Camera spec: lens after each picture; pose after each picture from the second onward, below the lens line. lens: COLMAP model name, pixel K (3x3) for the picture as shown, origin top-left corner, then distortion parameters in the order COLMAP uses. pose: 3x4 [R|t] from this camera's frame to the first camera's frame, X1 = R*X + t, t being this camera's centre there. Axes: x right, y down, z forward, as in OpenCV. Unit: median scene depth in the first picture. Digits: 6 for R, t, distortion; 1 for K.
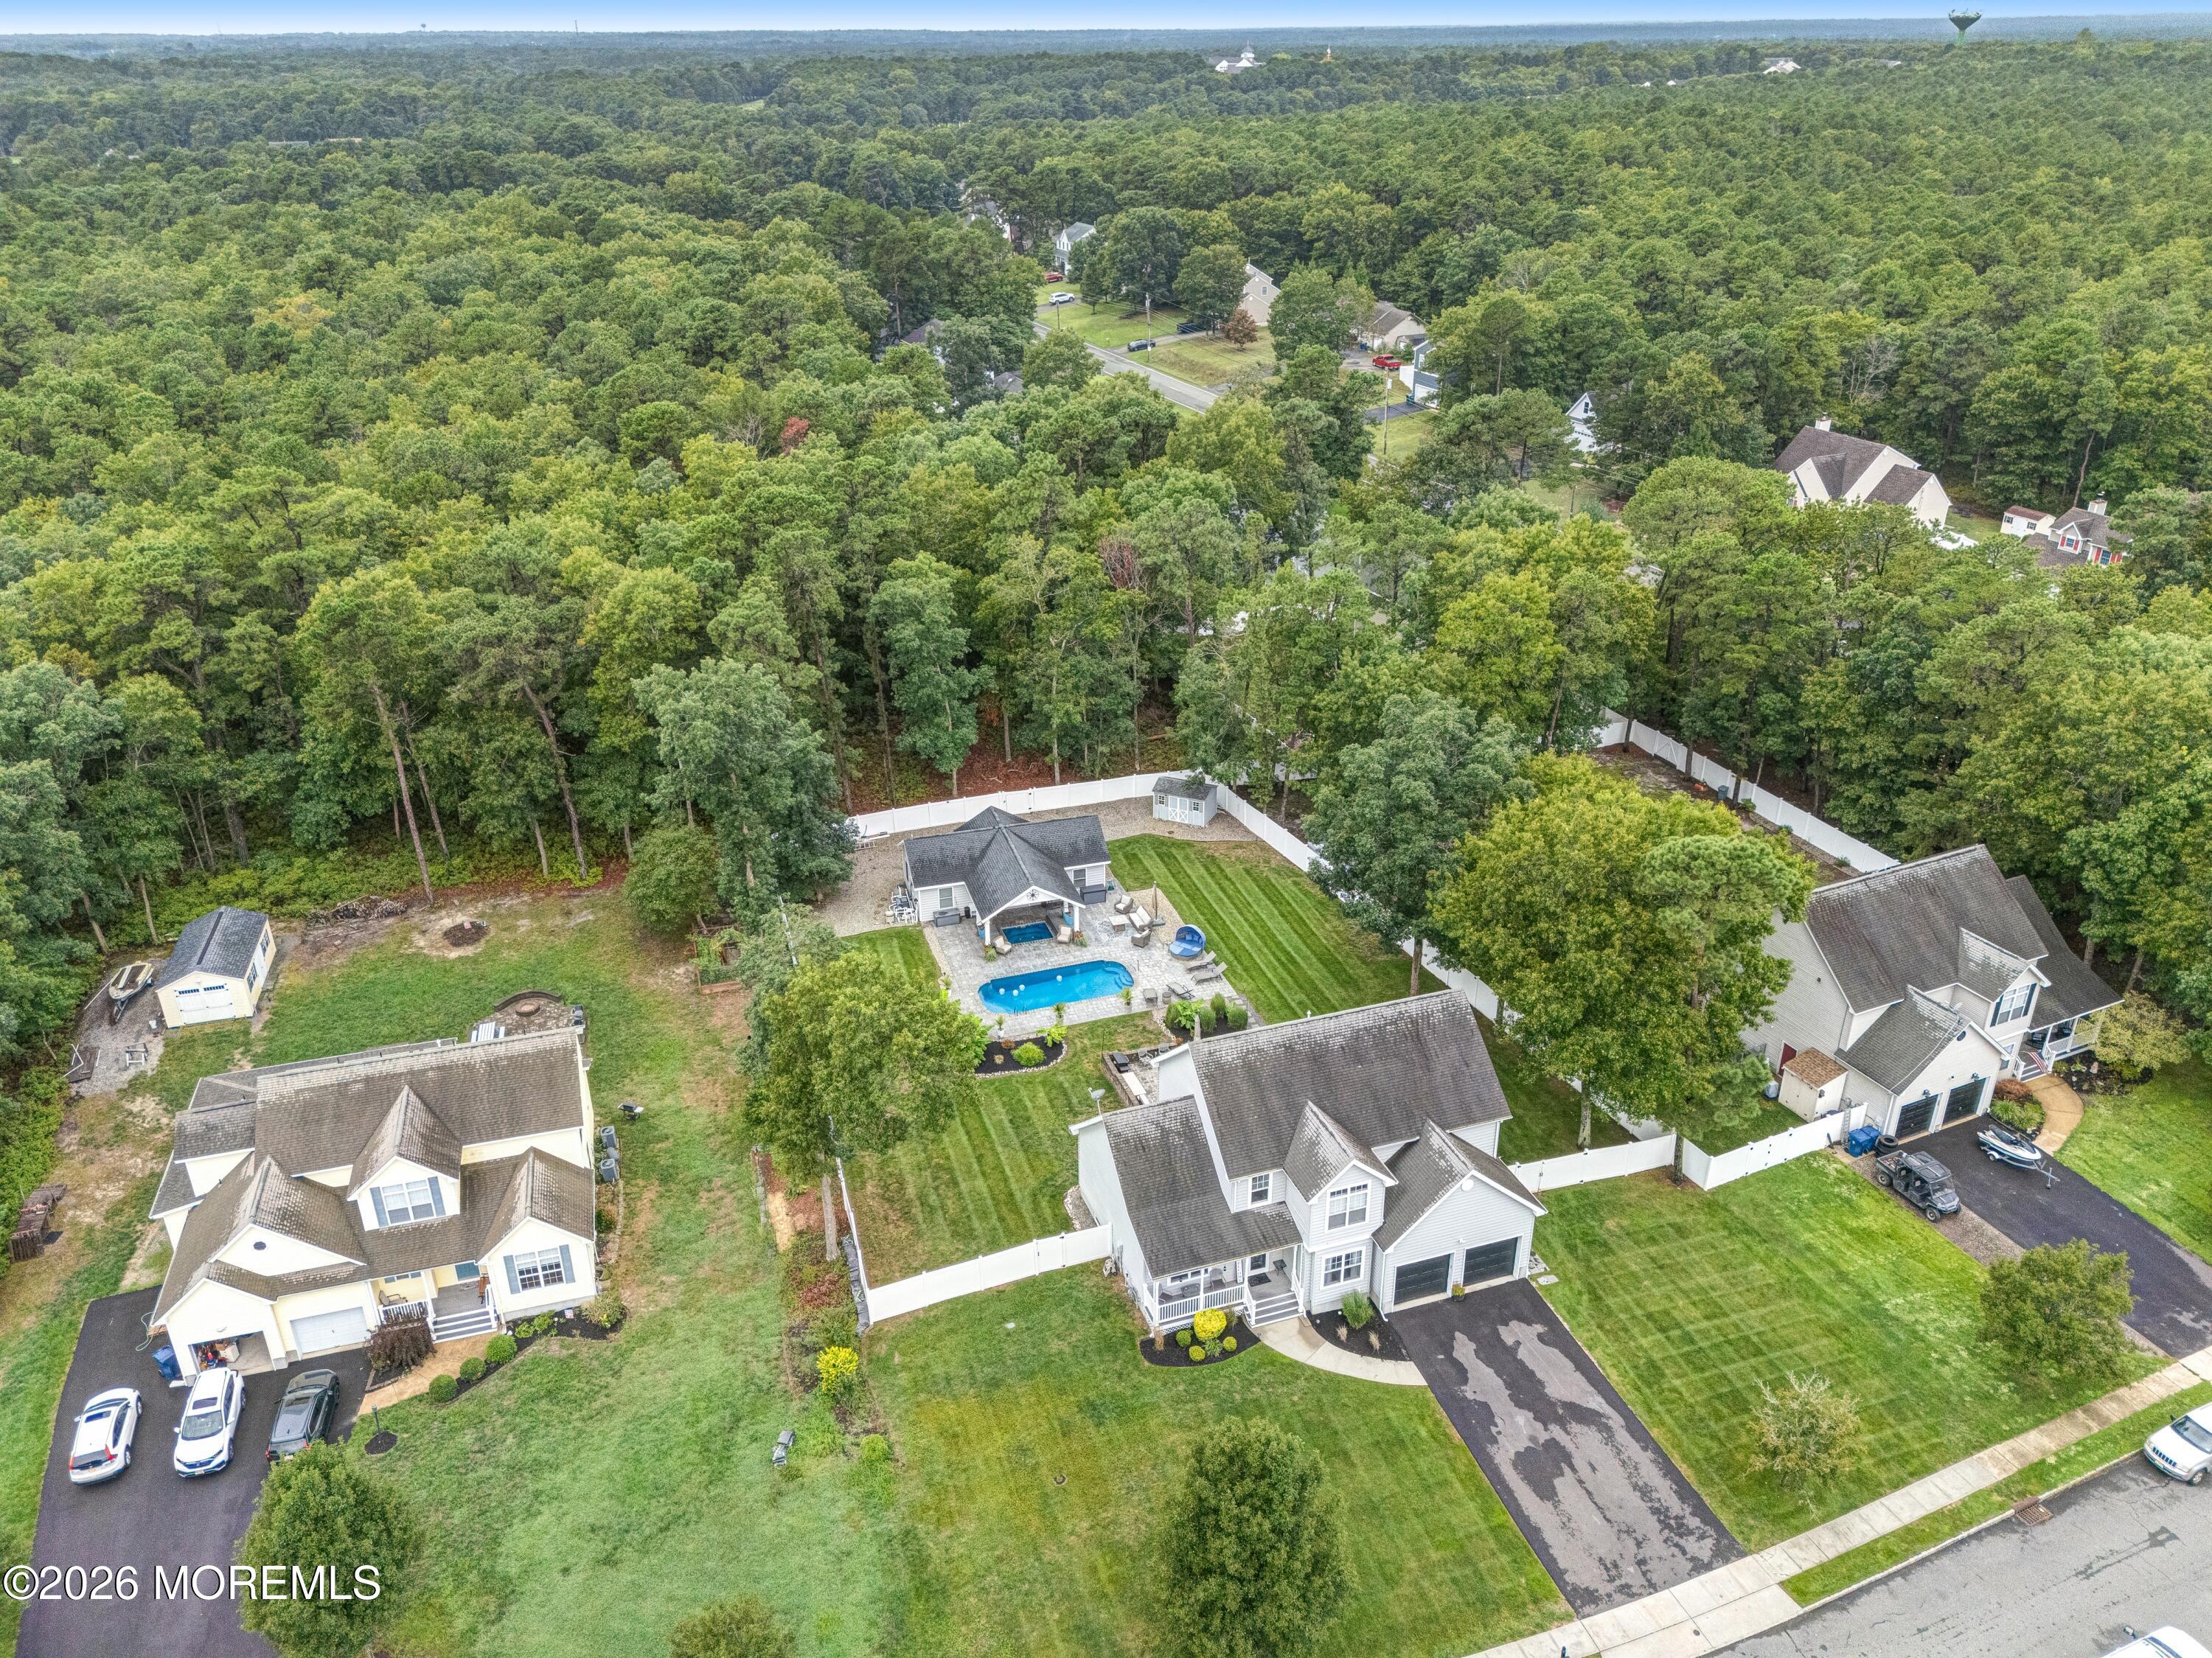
lens RADIAL K [[1627.8, 0, 1096.6], [0, 1627.8, 827.0], [0, 0, 1]] dist [0.069468, -0.057090]
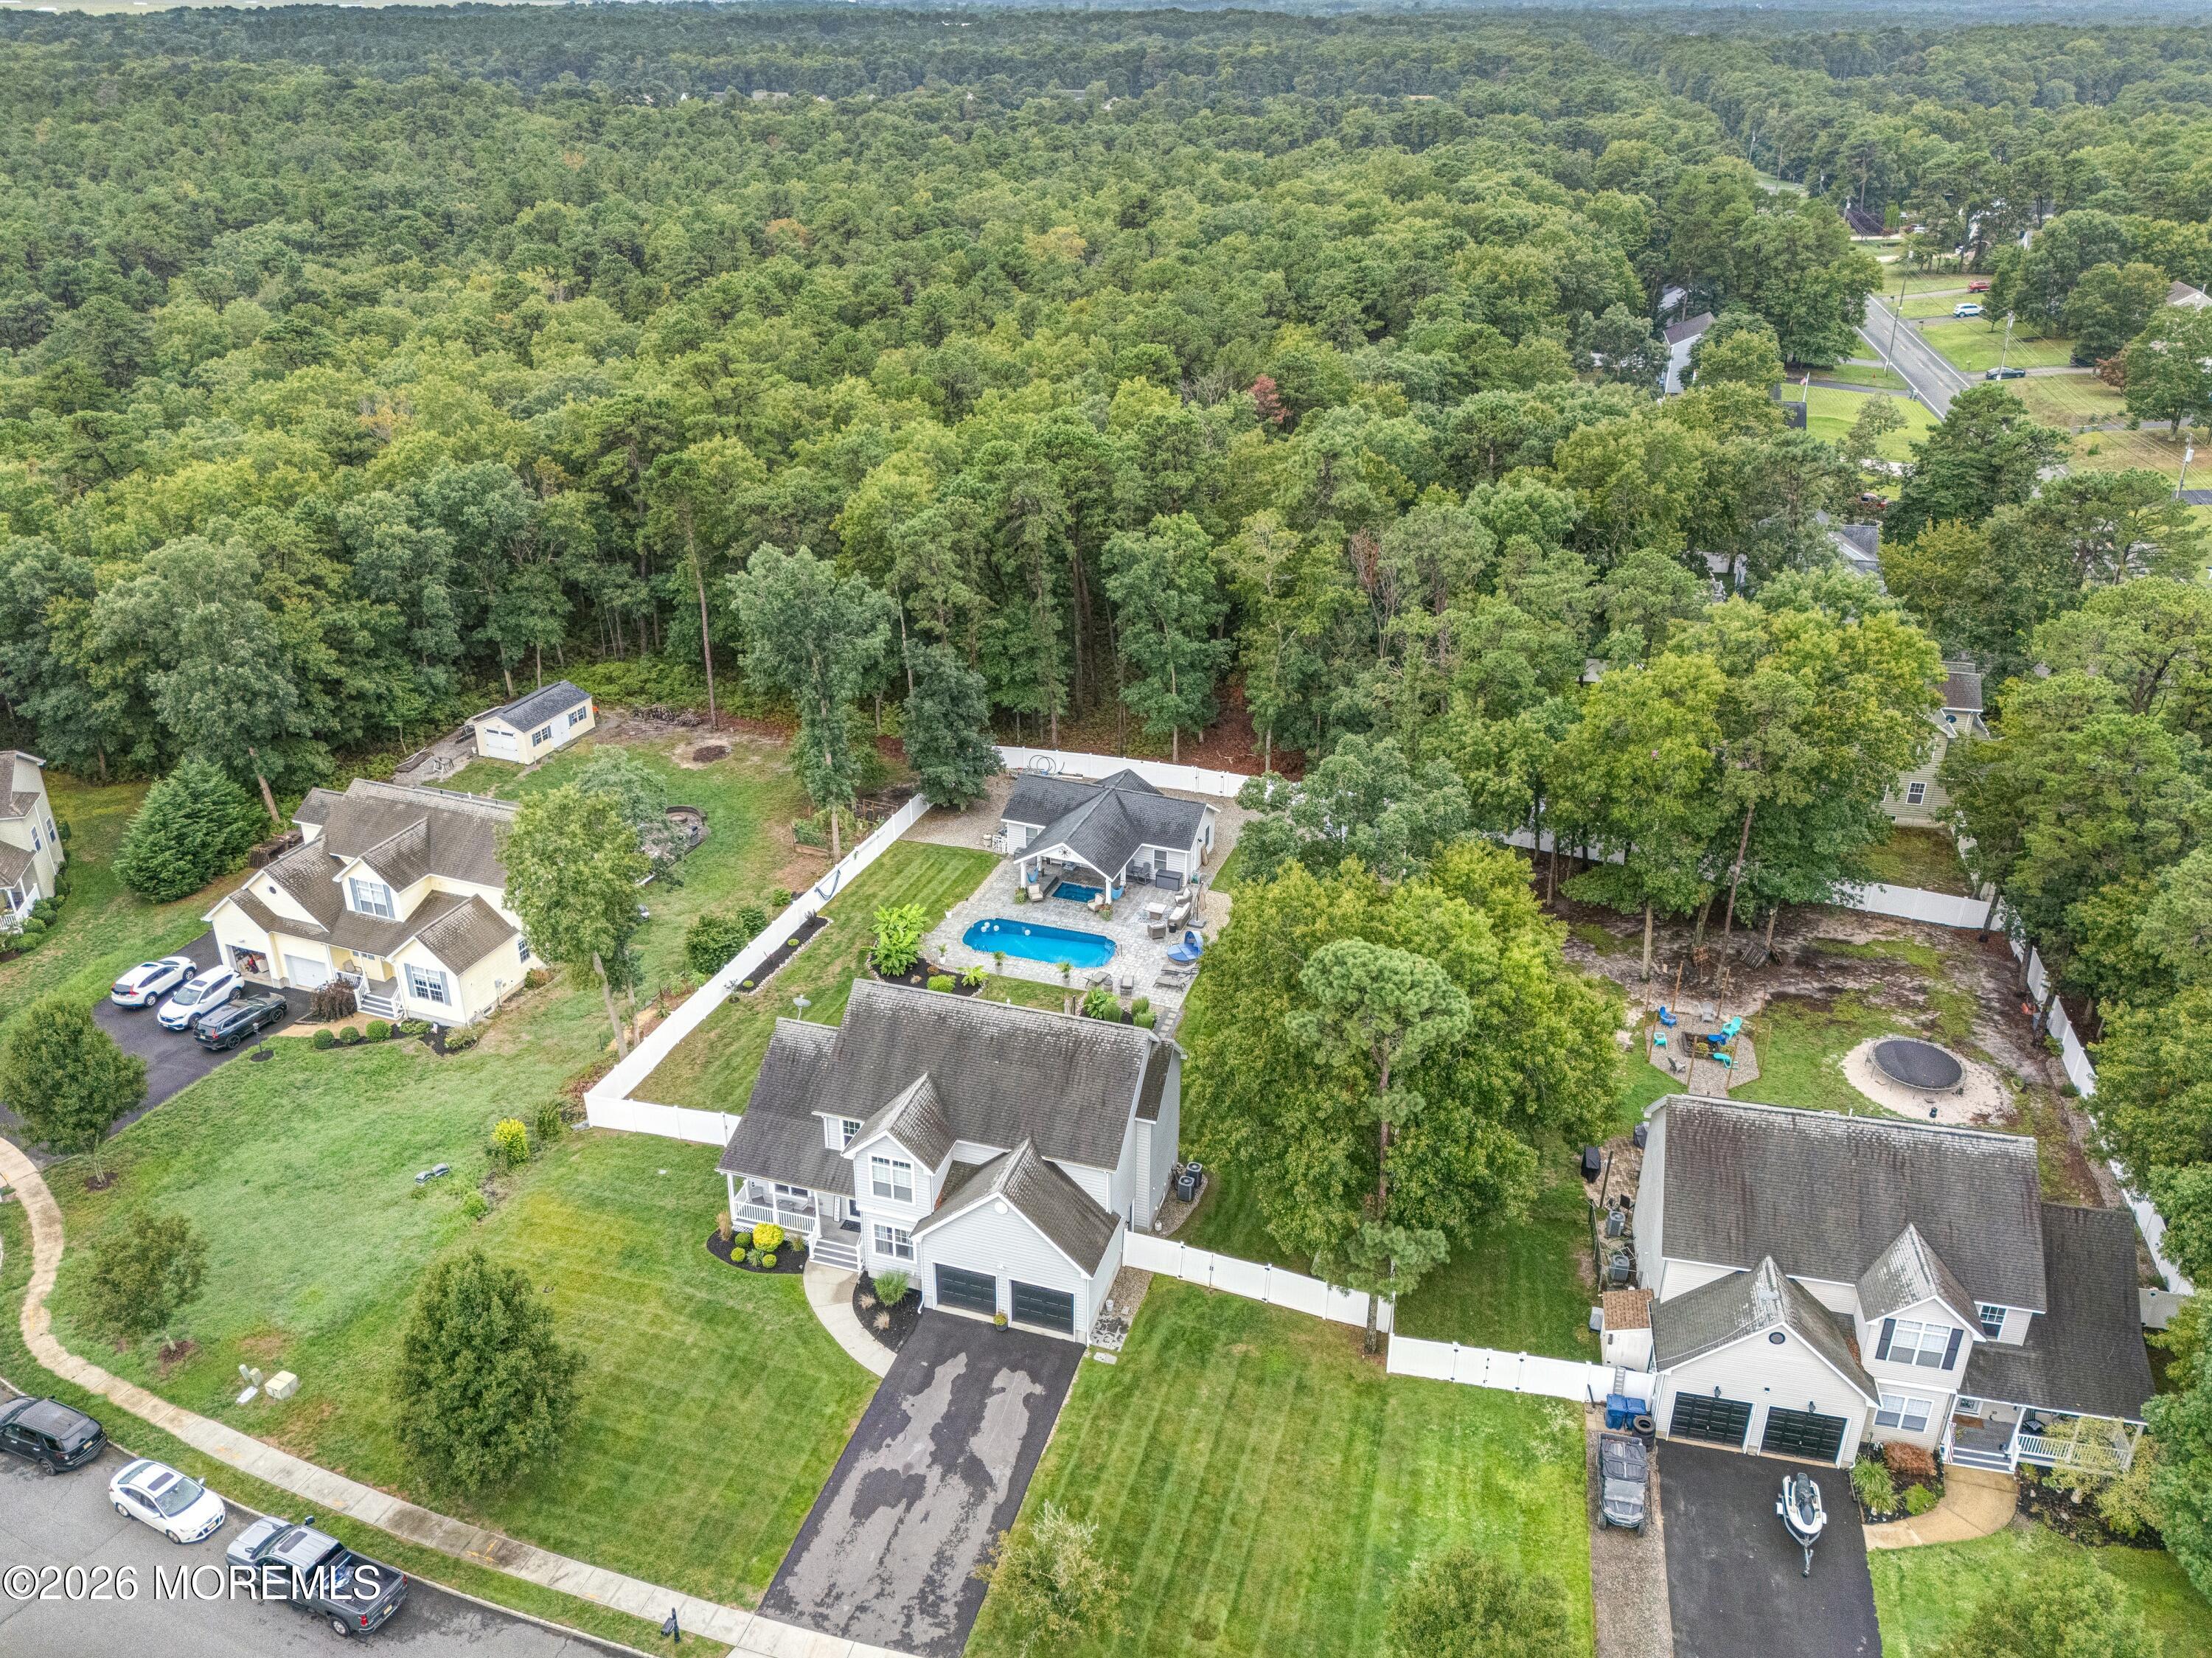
lens RADIAL K [[1707.0, 0, 1099.0], [0, 1707.0, 832.4], [0, 0, 1]] dist [0.080503, -0.080485]
pose [[0.801209, 0.276529, -0.530656, 0.705711], [-0.275539, 0.957696, 0.083042, -0.083485], [0.531171, 0.079682, 0.843510, 0.170920]]
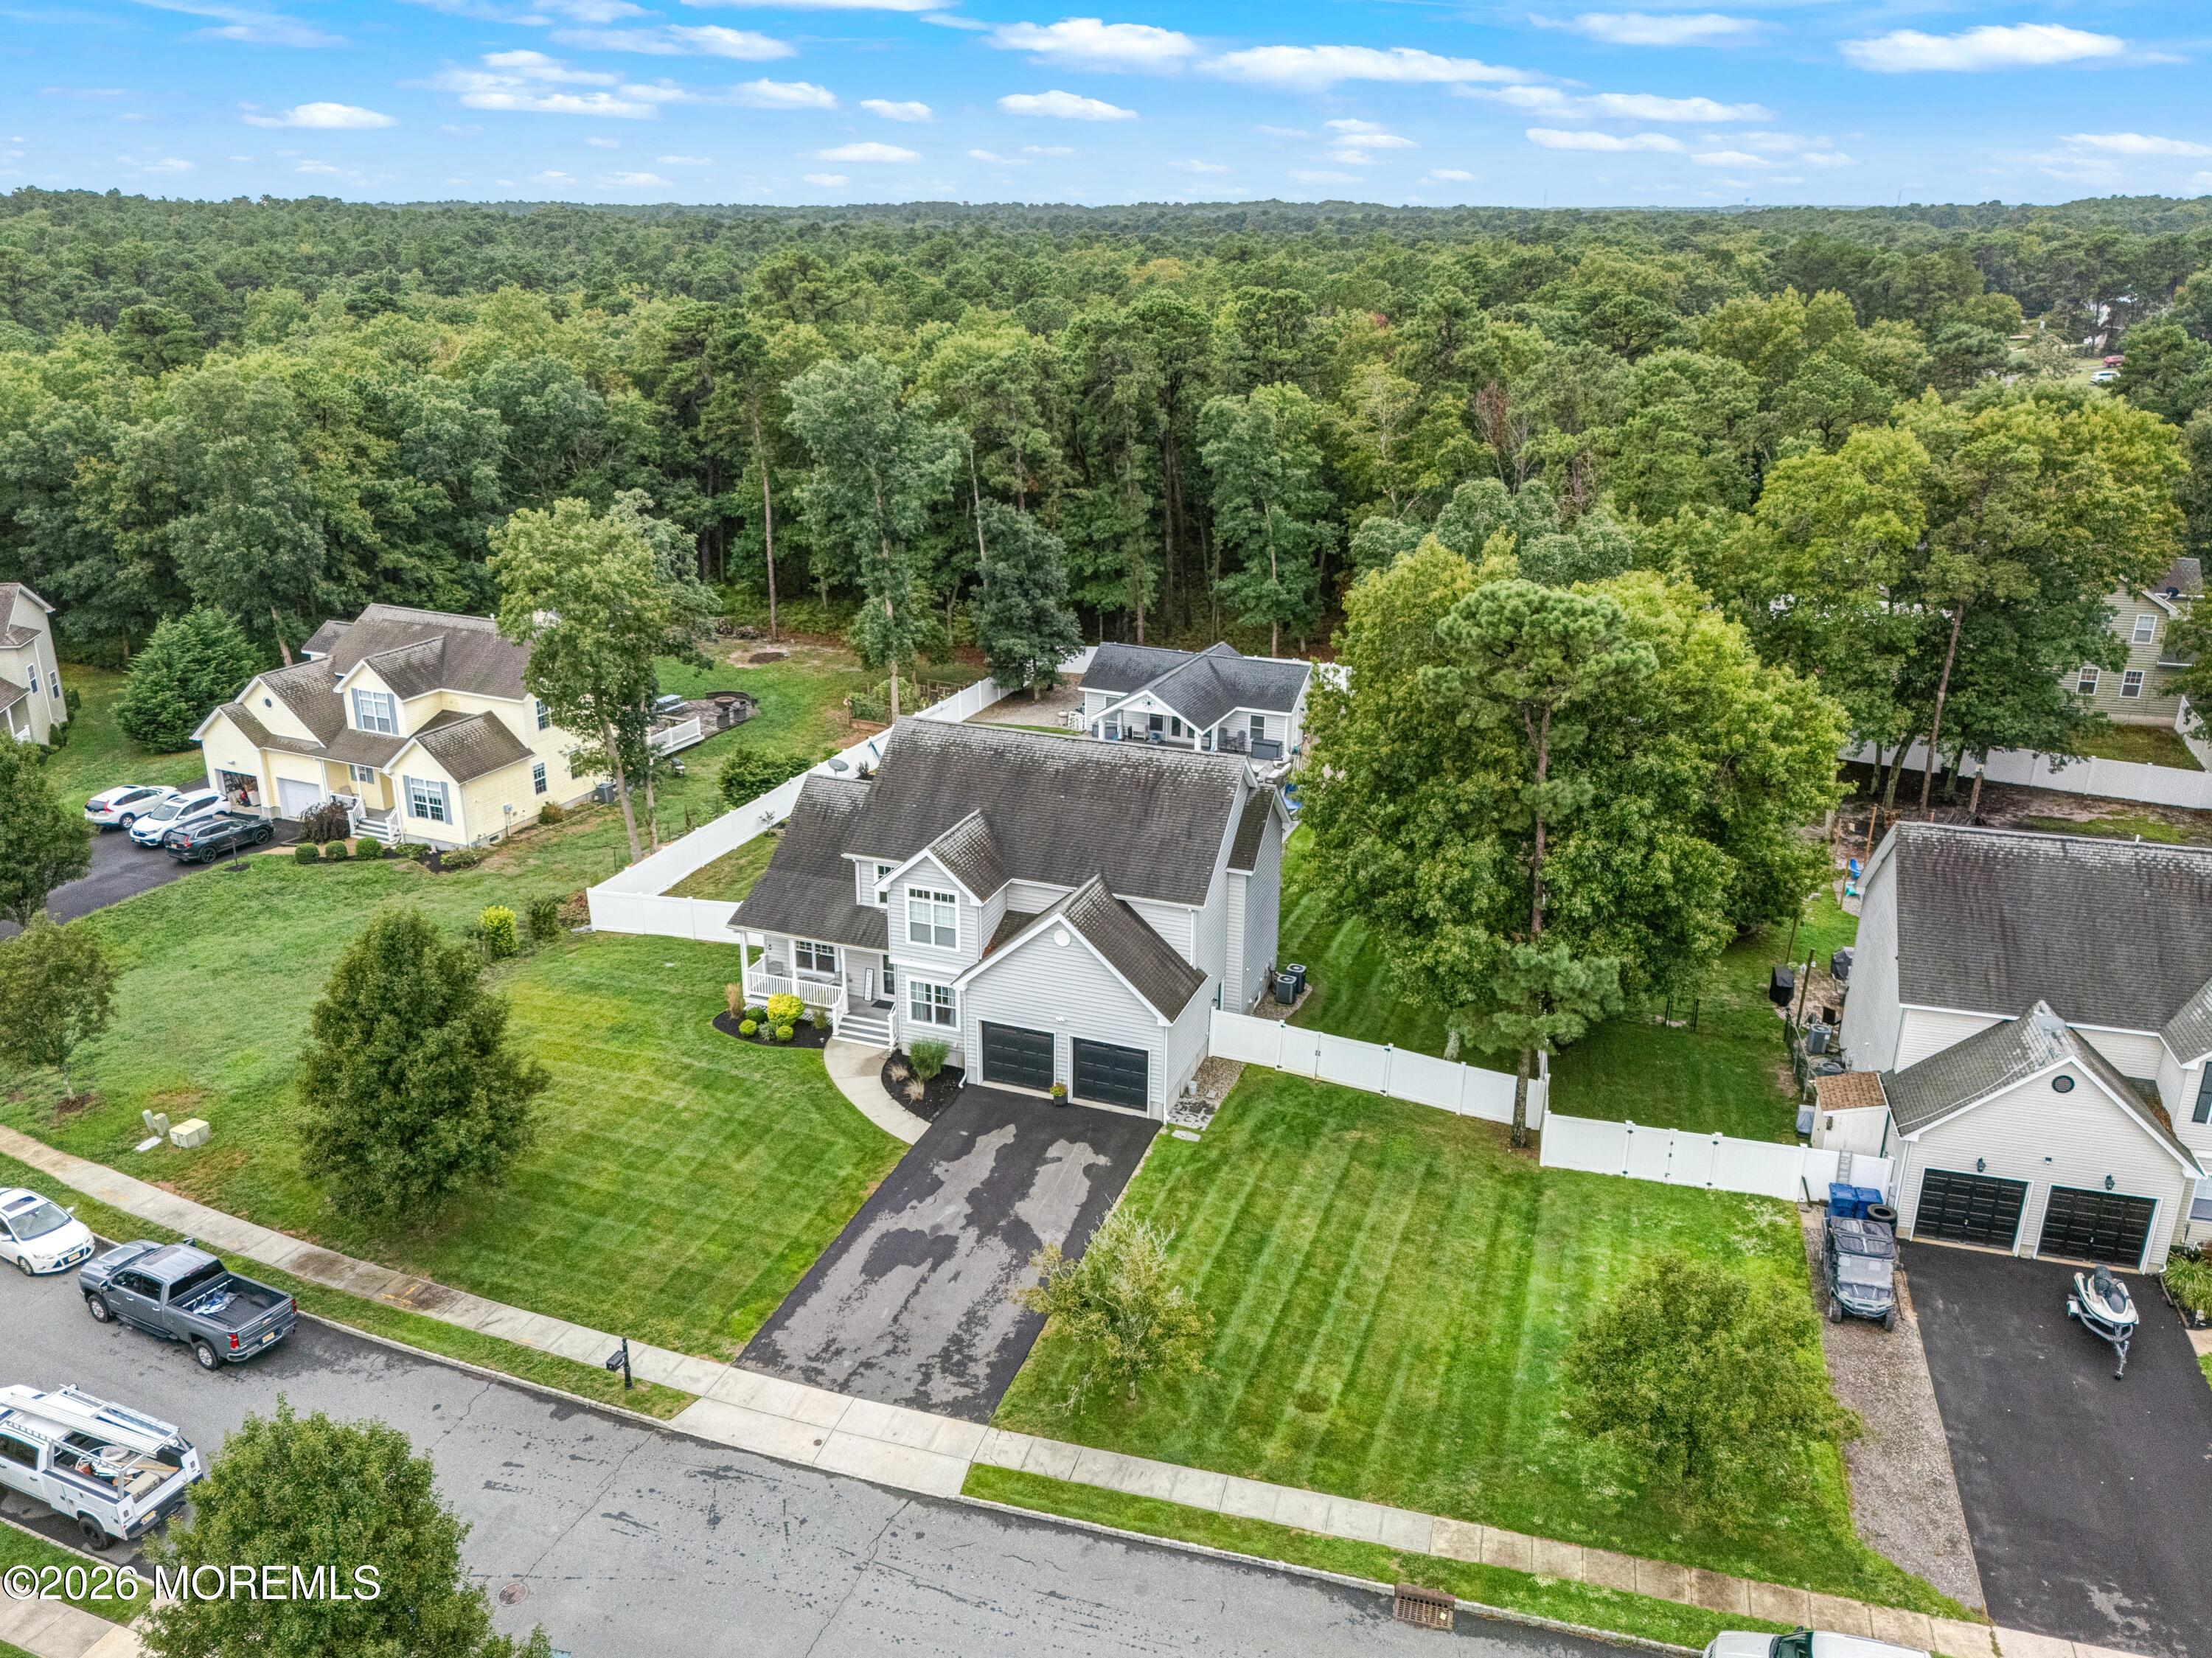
lens RADIAL K [[1707.0, 0, 1099.0], [0, 1707.0, 832.4], [0, 0, 1]] dist [0.080503, -0.080485]
pose [[0.766917, 0.234458, -0.597383, 0.679347], [-0.295512, 0.955329, -0.004435, 0.161863], [0.569658, 0.179935, 0.801943, 0.340289]]
